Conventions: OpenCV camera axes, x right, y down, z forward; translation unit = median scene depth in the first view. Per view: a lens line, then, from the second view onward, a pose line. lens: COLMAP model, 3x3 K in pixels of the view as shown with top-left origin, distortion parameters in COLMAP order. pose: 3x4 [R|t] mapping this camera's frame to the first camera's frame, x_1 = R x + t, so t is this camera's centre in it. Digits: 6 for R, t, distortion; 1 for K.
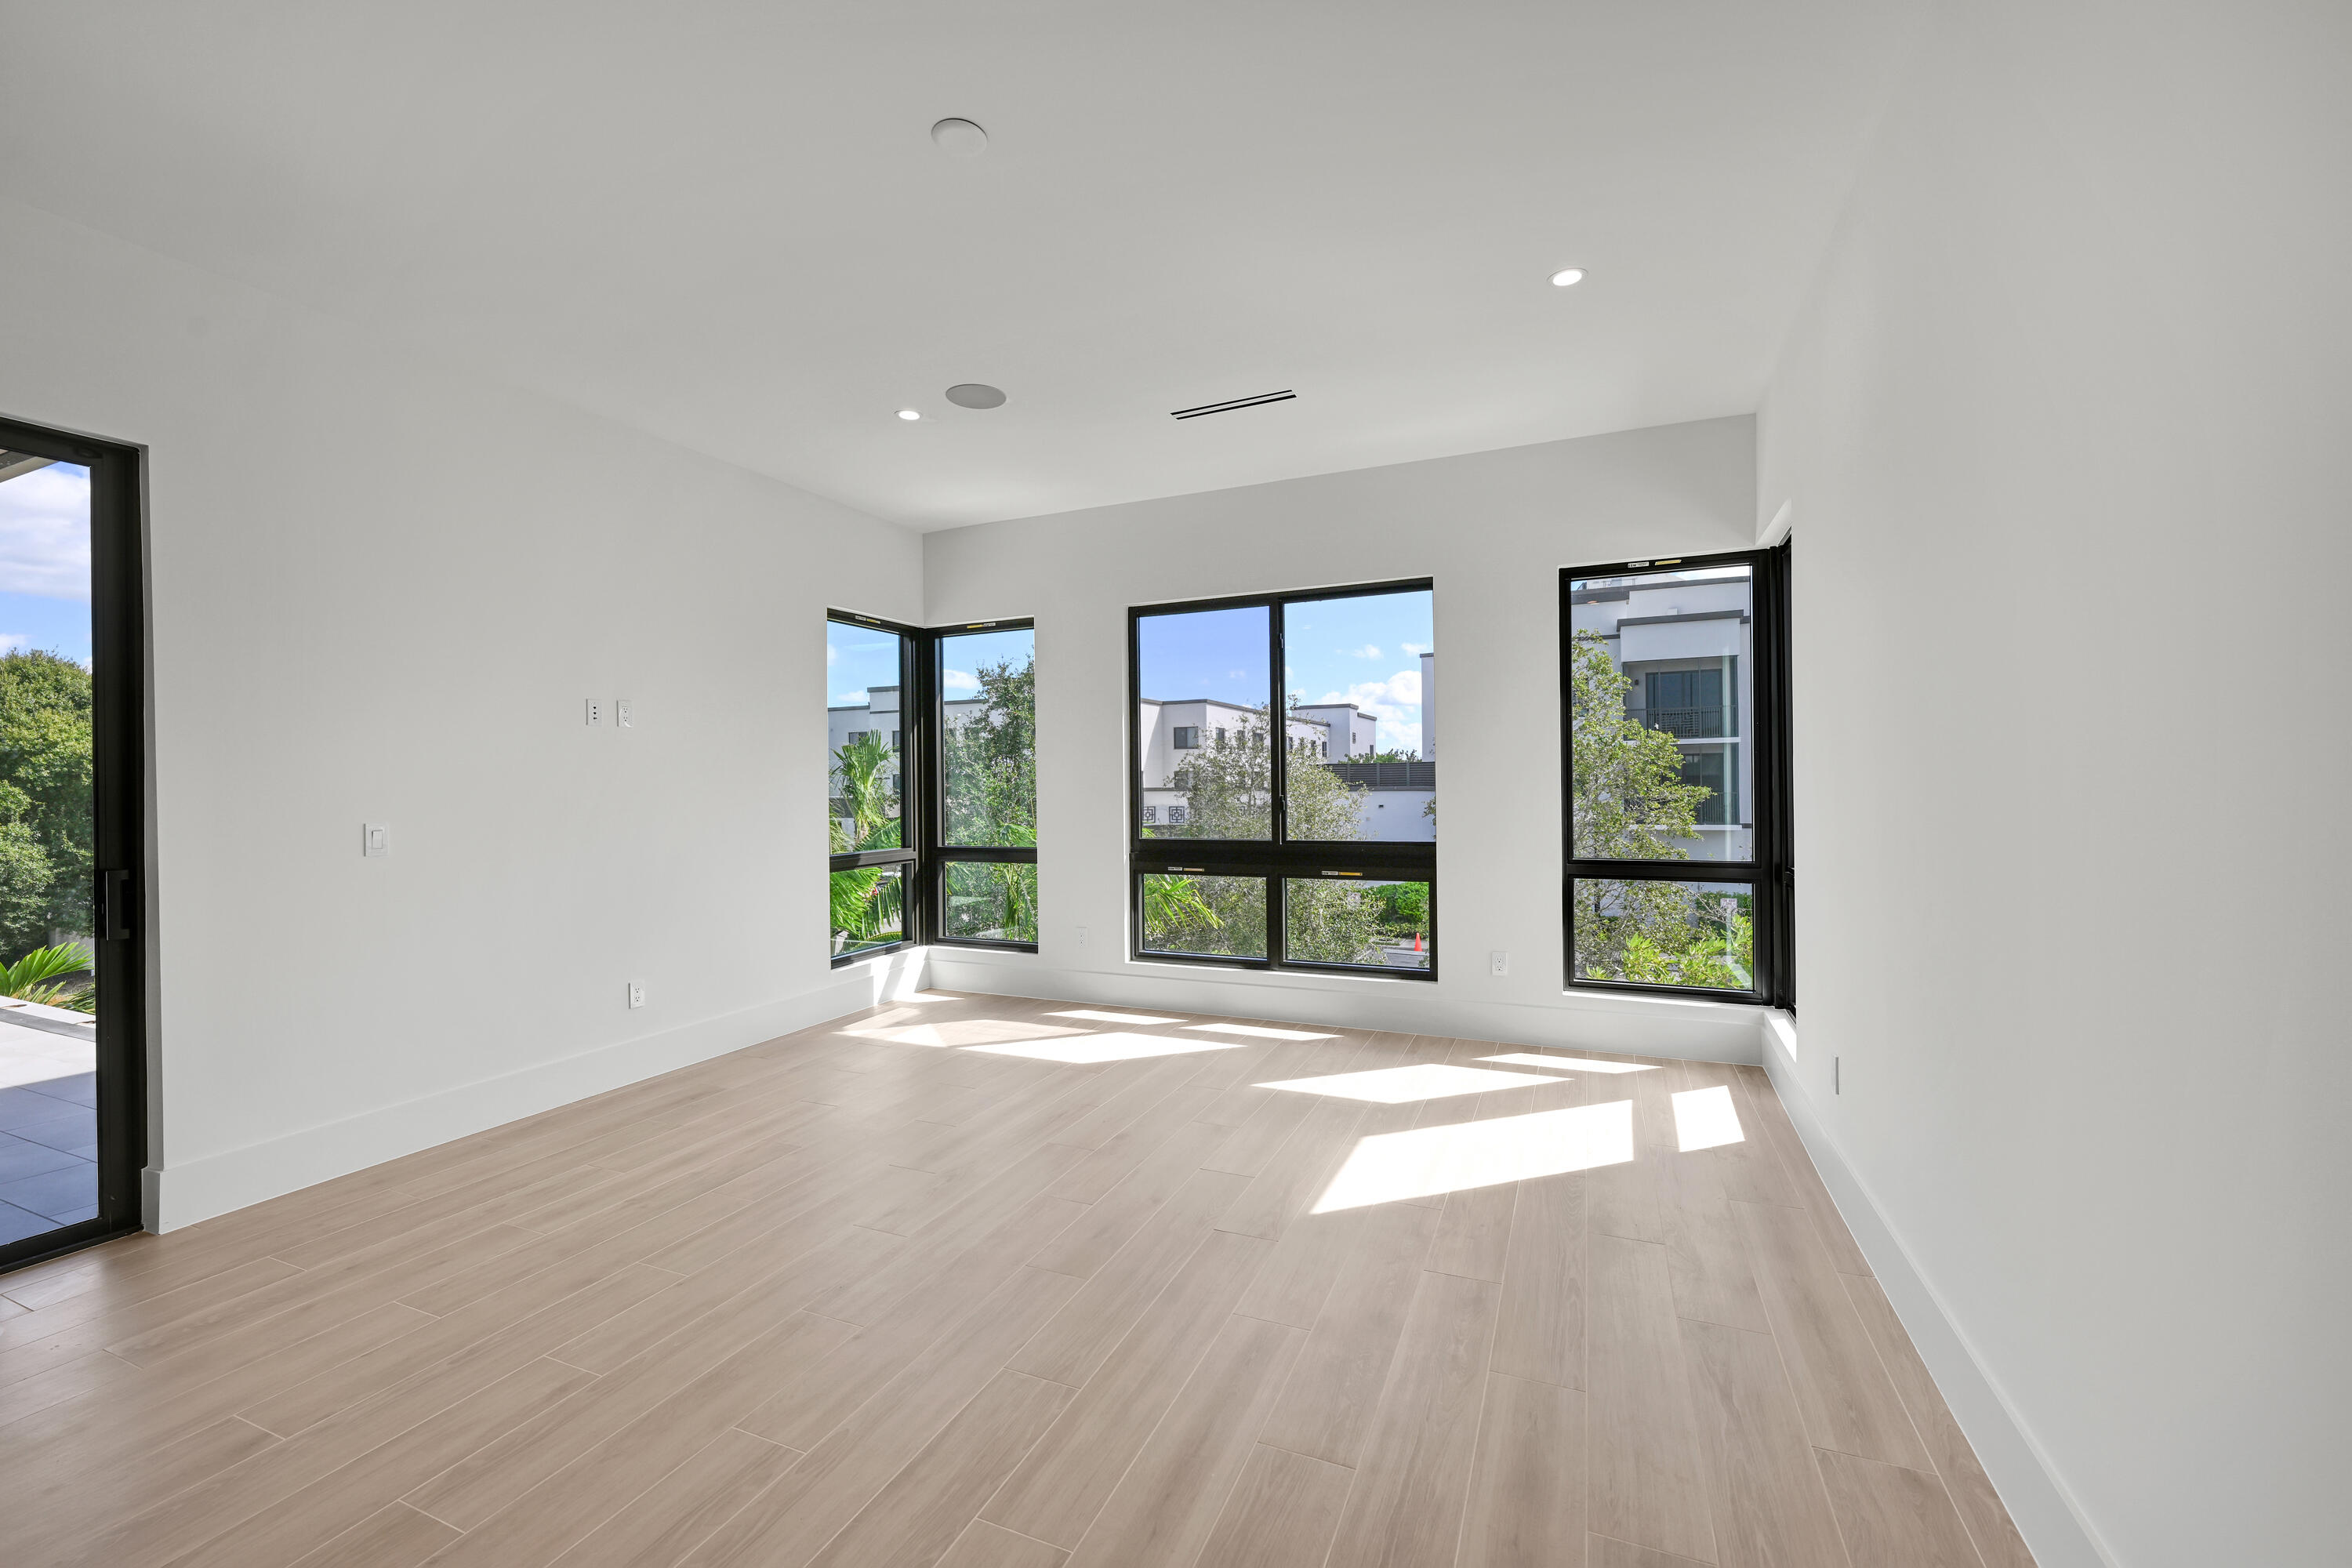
lens RADIAL K [[930.7, 0, 1168.9], [0, 930.7, 781.1], [0, 0, 1]] dist [-0.000828, 0.000028]
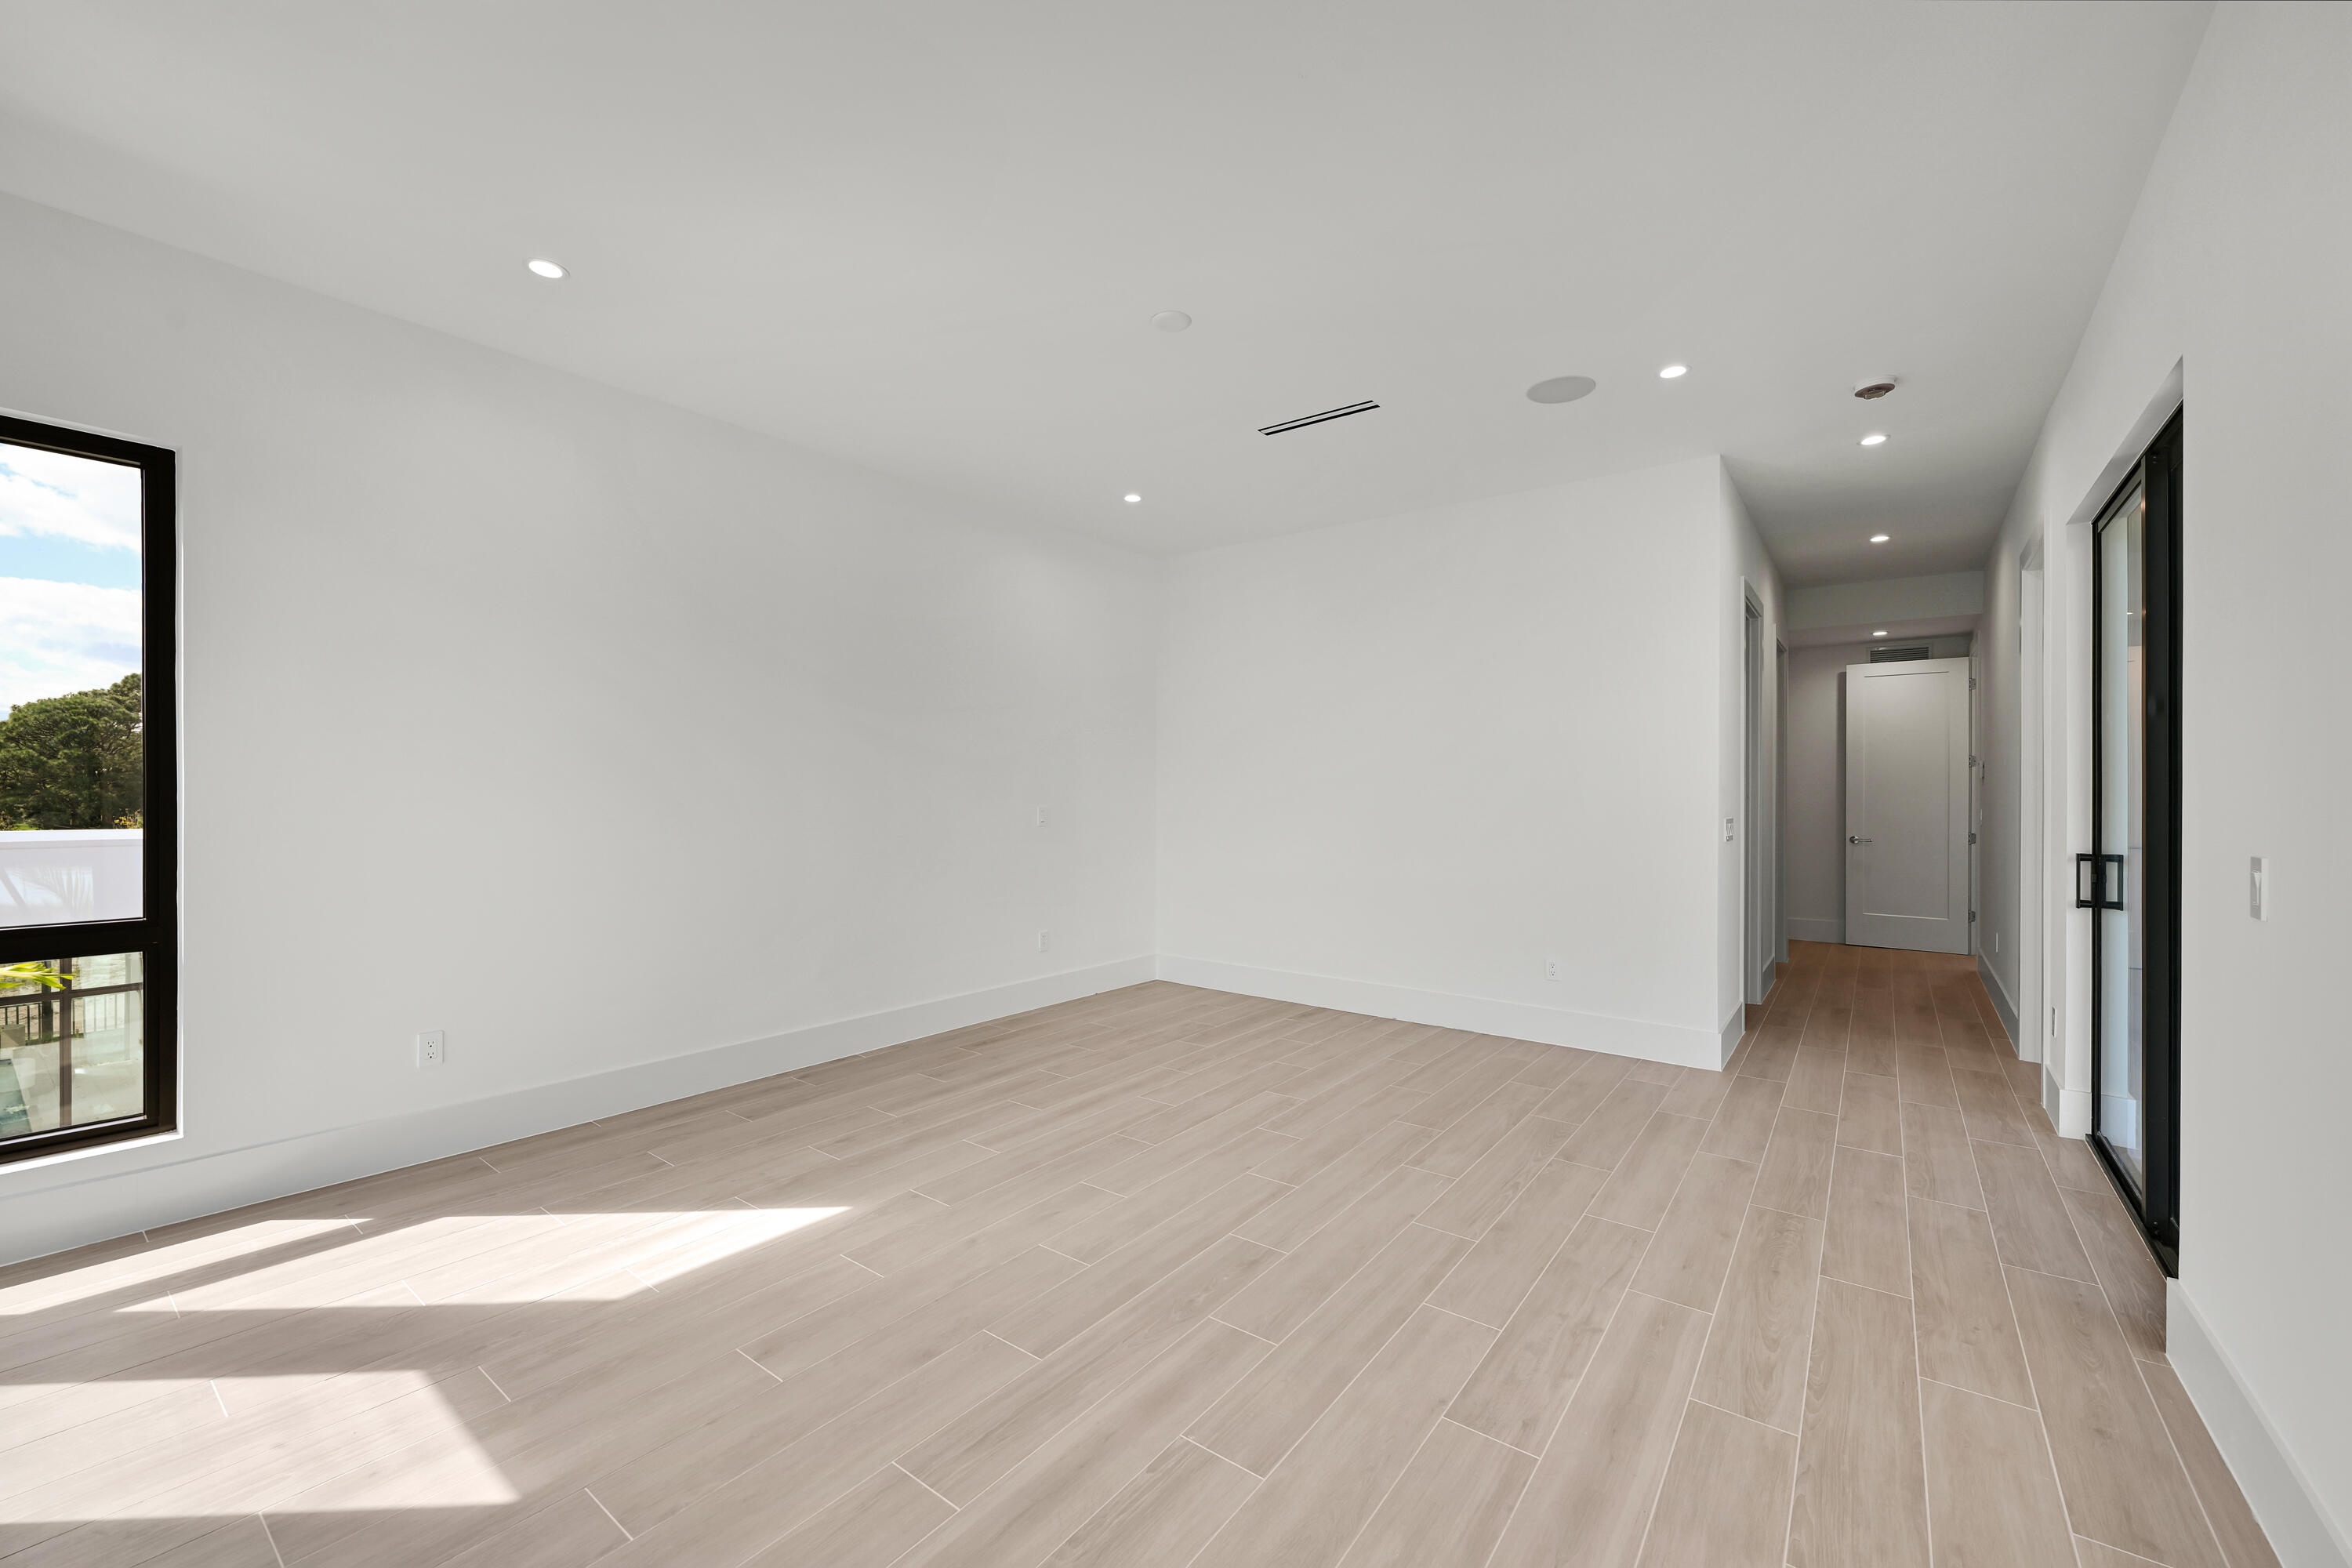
lens RADIAL K [[930.7, 0, 1177.0], [0, 930.7, 788.9], [0, 0, 1]] dist [-0.000828, 0.000028]
pose [[-0.972728, 0.011909, 0.231644, -0.470019], [0.011792, 0.999929, -0.001889, 0.001793], [-0.231650, 0.000894, -0.972799, 2.012399]]
